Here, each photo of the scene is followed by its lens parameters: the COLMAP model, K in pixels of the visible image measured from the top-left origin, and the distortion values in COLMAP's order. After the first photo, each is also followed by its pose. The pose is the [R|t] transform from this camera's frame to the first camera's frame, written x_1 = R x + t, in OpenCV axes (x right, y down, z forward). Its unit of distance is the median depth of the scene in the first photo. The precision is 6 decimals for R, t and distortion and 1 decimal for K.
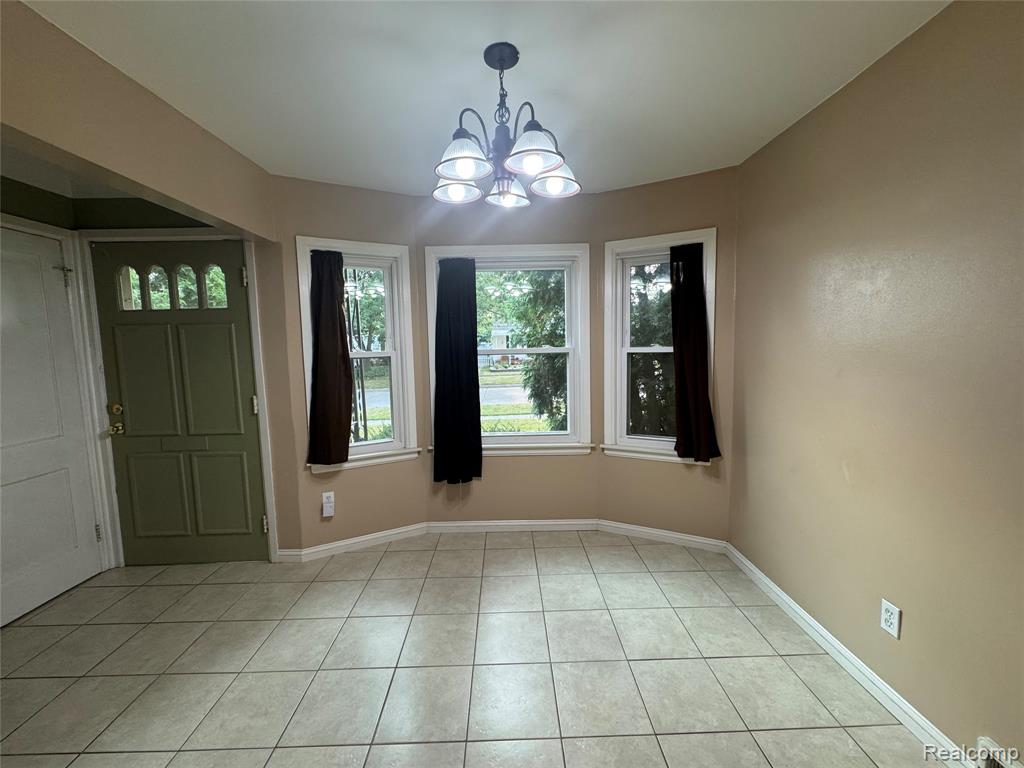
lens RADIAL K [[410.0, 0, 511.1], [0, 410.0, 383.3], [0, 0, 1]] dist [-0.001106, 0.000146]
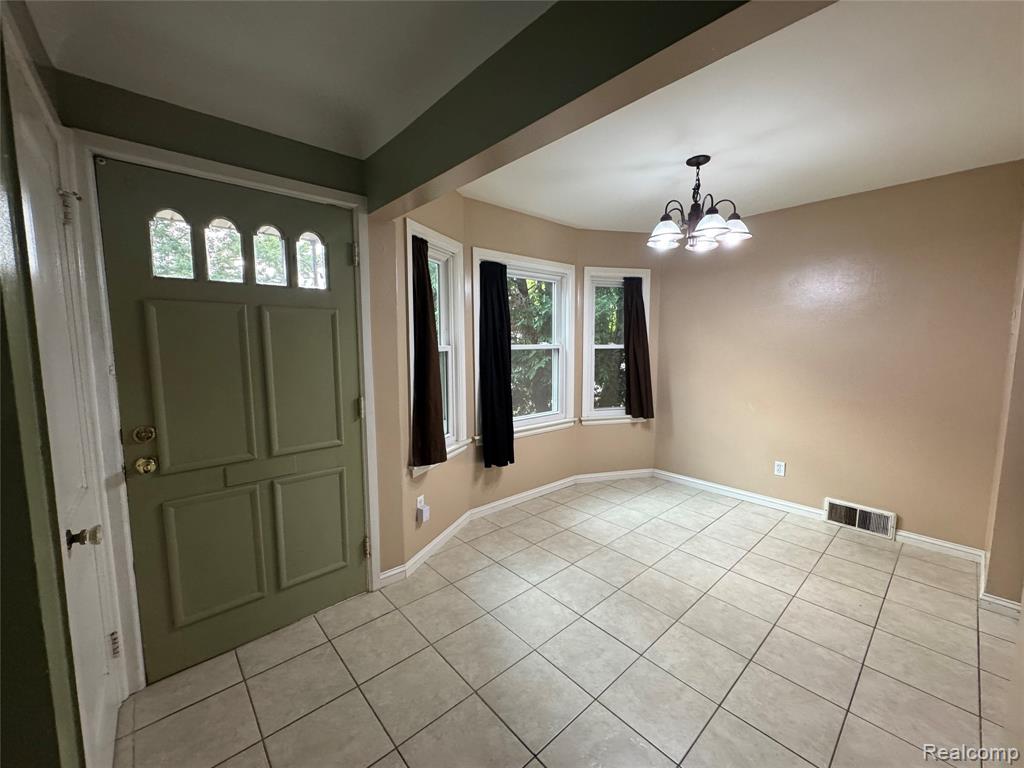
lens RADIAL K [[410.0, 0, 513.4], [0, 410.0, 381.7], [0, 0, 1]] dist [-0.001106, 0.000146]
pose [[0.752673, -0.047286, 0.656694, -0.915738], [0.048590, 0.998687, 0.016220, 0.000993], [-0.656599, 0.019701, 0.753983, 0.155972]]
